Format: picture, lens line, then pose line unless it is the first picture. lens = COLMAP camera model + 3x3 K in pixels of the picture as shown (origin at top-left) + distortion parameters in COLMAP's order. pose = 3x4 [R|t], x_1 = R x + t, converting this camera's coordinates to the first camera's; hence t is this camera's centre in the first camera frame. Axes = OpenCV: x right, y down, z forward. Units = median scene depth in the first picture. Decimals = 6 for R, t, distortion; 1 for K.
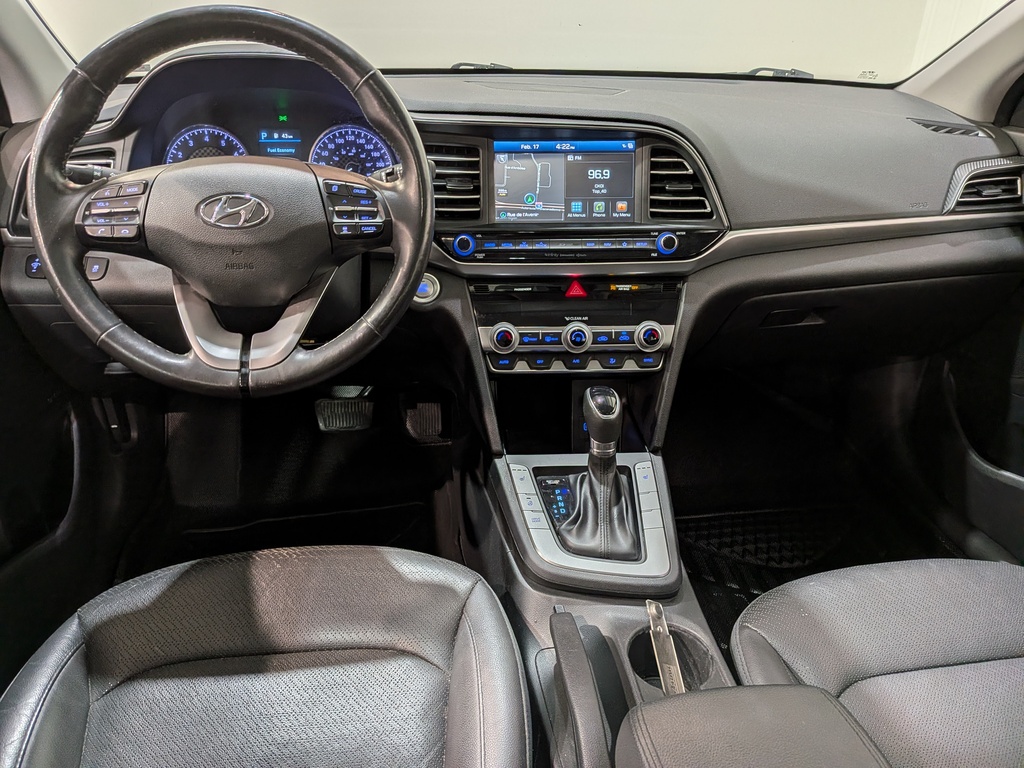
lens RADIAL K [[716.3, 0, 508.8], [0, 716.3, 392.9], [0, 0, 1]] dist [0.109323, -0.195598]
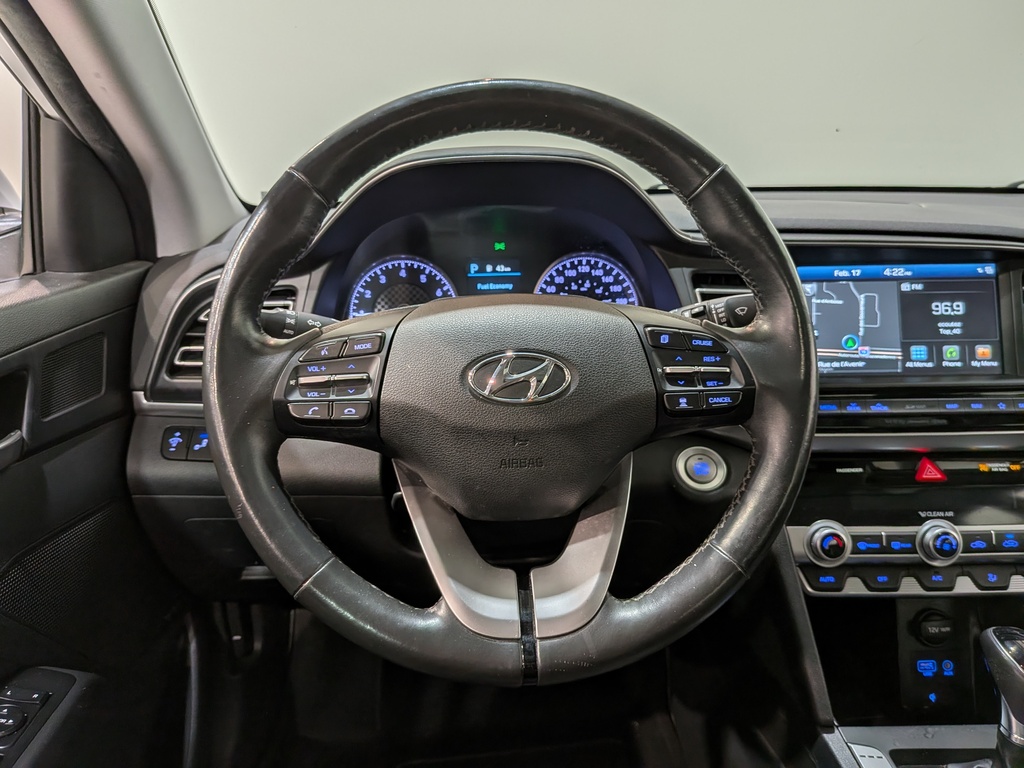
lens RADIAL K [[733.6, 0, 516.5], [0, 733.6, 384.7], [0, 0, 1]] dist [0.054278, -0.107360]
pose [[0.997144, -0.007916, -0.075109, -0.243684], [-0.006292, 0.982329, -0.187057, -0.091413], [0.075263, 0.186996, 0.979473, 0.275116]]
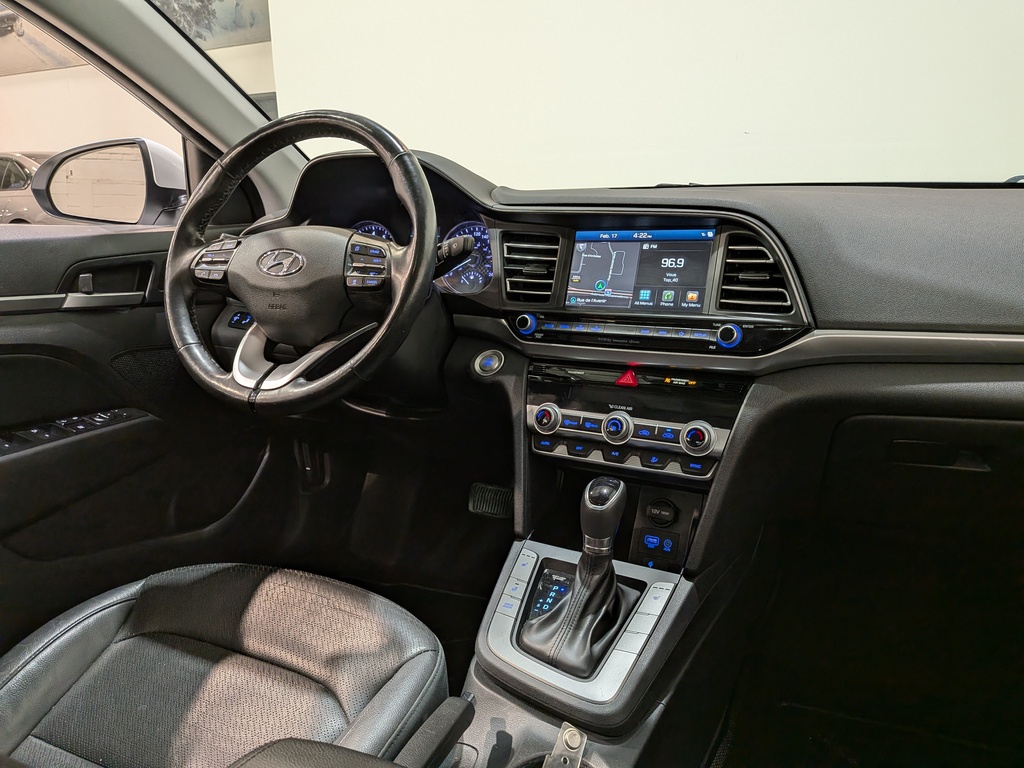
lens RADIAL K [[716.6, 0, 511.0], [0, 716.6, 403.4], [0, 0, 1]] dist [0.078360, -0.083863]
pose [[0.853382, 0.112140, -0.509081, 0.444613], [-0.213042, 0.966334, -0.144264, 0.054633], [0.475765, 0.231568, 0.848542, 0.146345]]
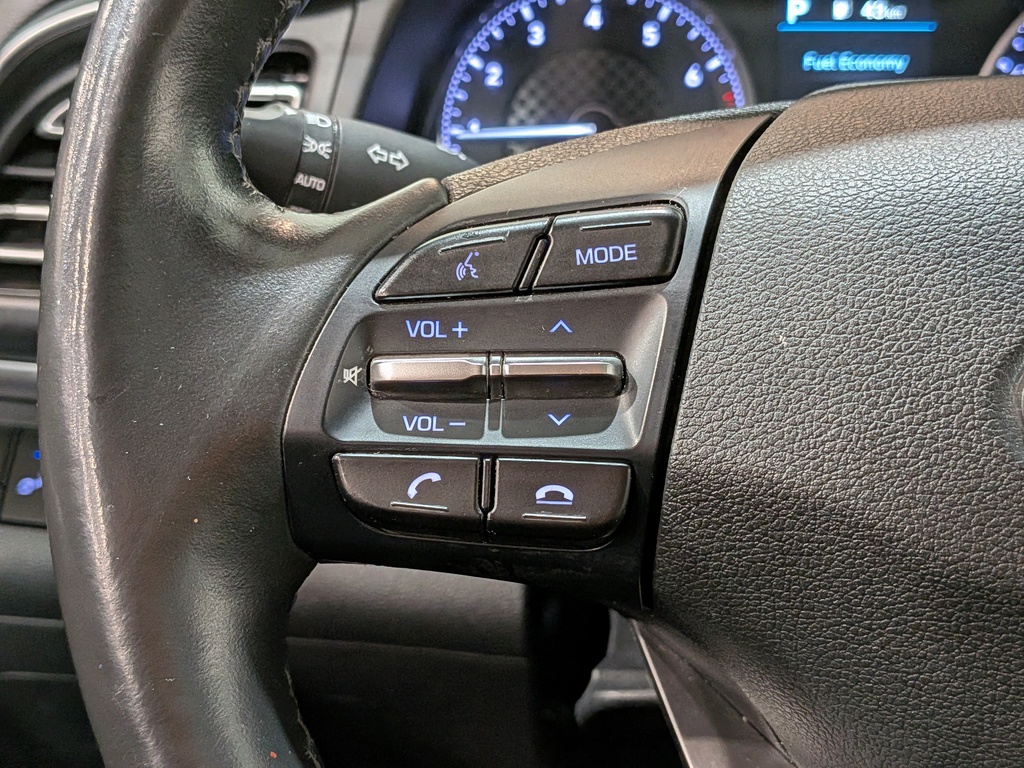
lens RADIAL K [[1495.5, 0, 470.3], [0, 1495.5, 385.5], [0, 0, 1]] dist [0.089942, -0.175200]
pose [[0.978047, 0.054397, -0.201160, -0.348133], [-0.078511, 0.990384, -0.113906, -0.149895], [0.193029, 0.127199, 0.972913, 0.473018]]
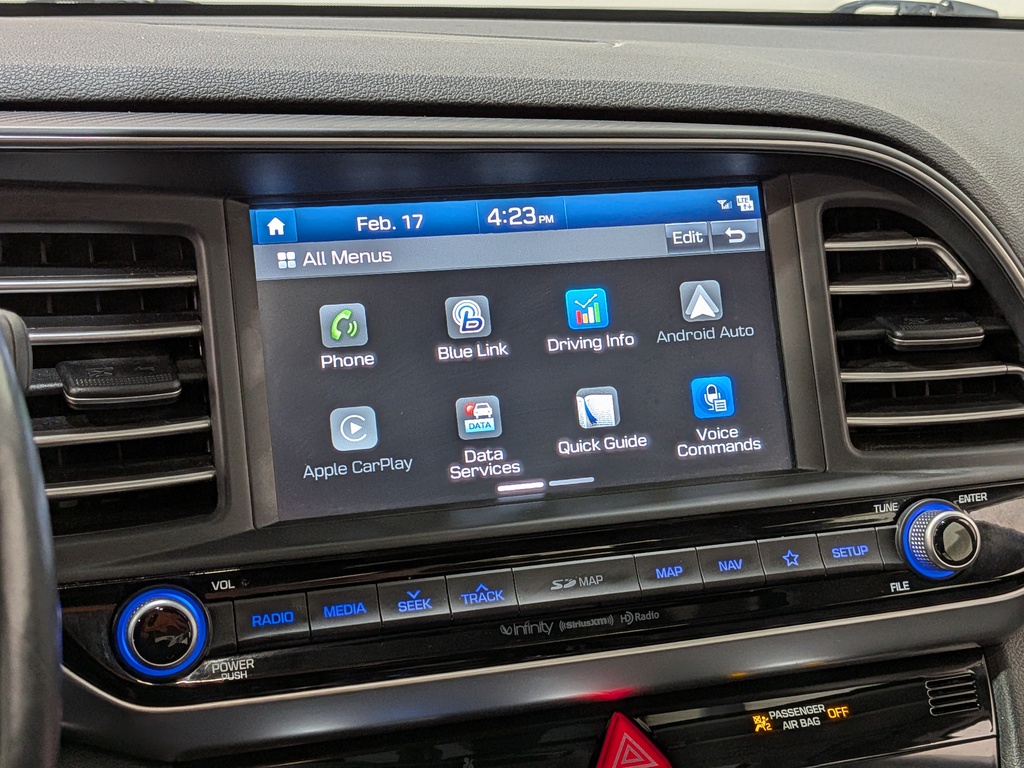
lens RADIAL K [[1495.7, 0, 512.4], [0, 1495.7, 391.2], [0, 0, 1]] dist [0.089230, -0.173434]
pose [[0.966034, -0.074562, 0.247422, -0.065788], [0.124099, 0.973694, -0.191103, -0.171991], [-0.226665, 0.215316, 0.949875, 0.489402]]
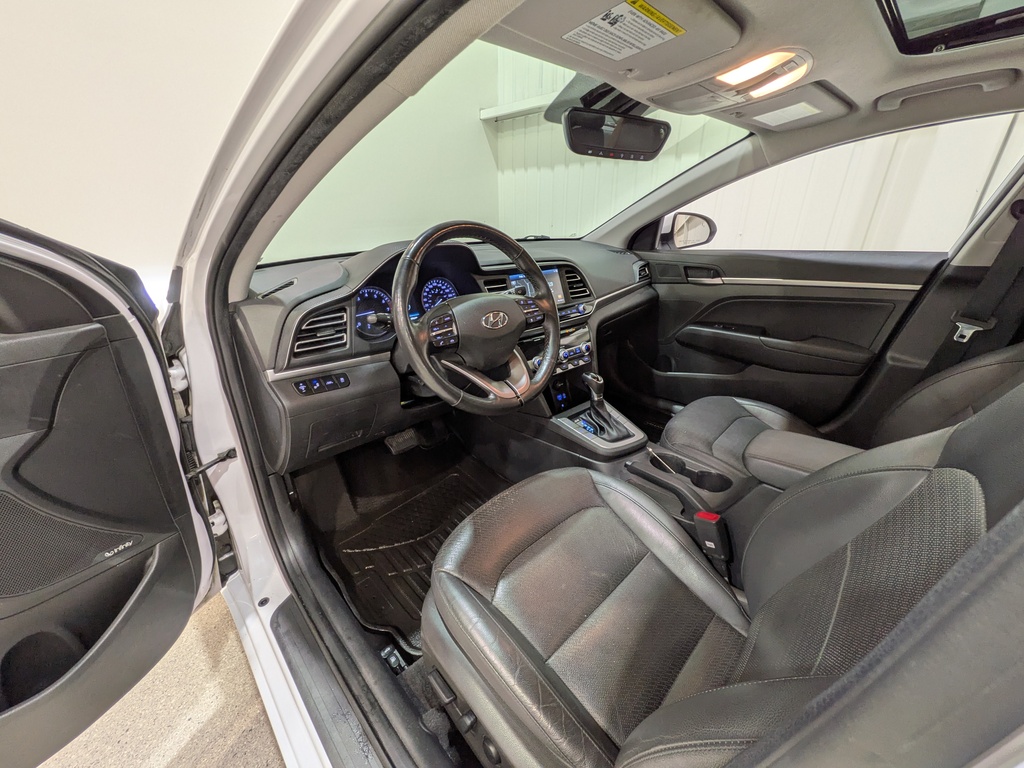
lens RADIAL K [[399.5, 0, 512.0], [0, 399.5, 384.0], [0, 0, 1]] dist [-0.000003, 0.000002]
pose [[0.805615, -0.261385, 0.531659, -0.714646], [0.297260, 0.954610, 0.018891, -0.064066], [-0.512465, 0.142822, 0.846748, 0.047802]]
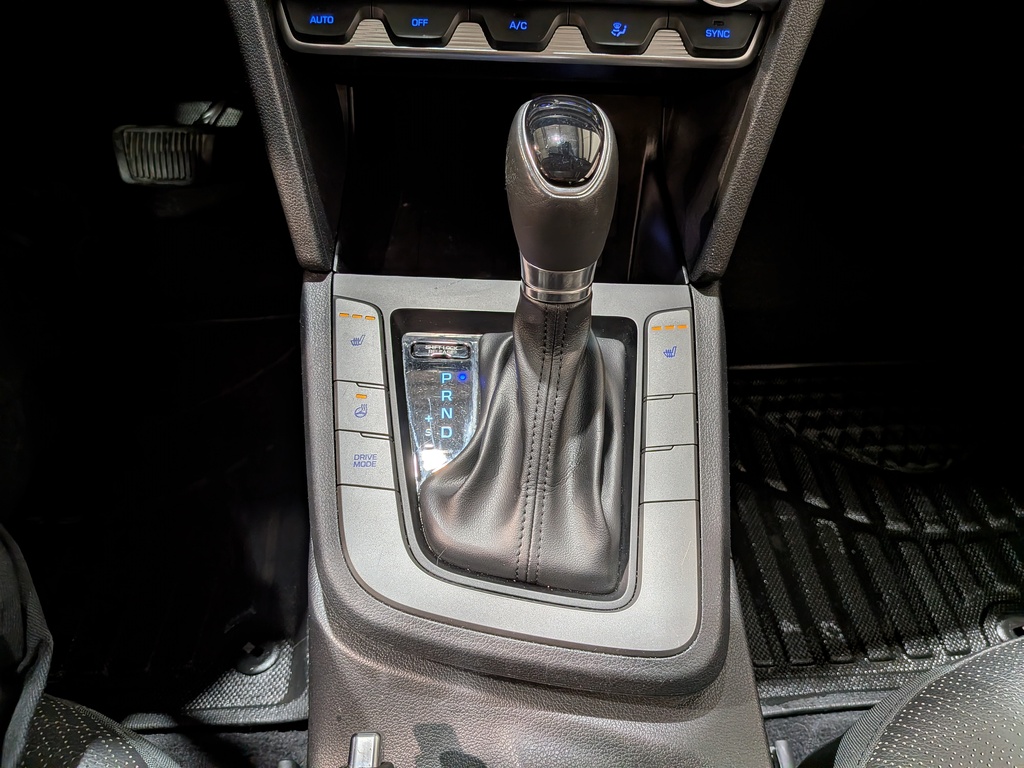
lens RADIAL K [[733.6, 0, 516.5], [0, 733.6, 384.7], [0, 0, 1]] dist [0.054278, -0.107360]
pose [[0.996710, 0.065701, -0.047452, 0.124079], [-0.047813, 0.949441, 0.310284, 0.012128], [0.065439, -0.306995, 0.949459, 0.595570]]
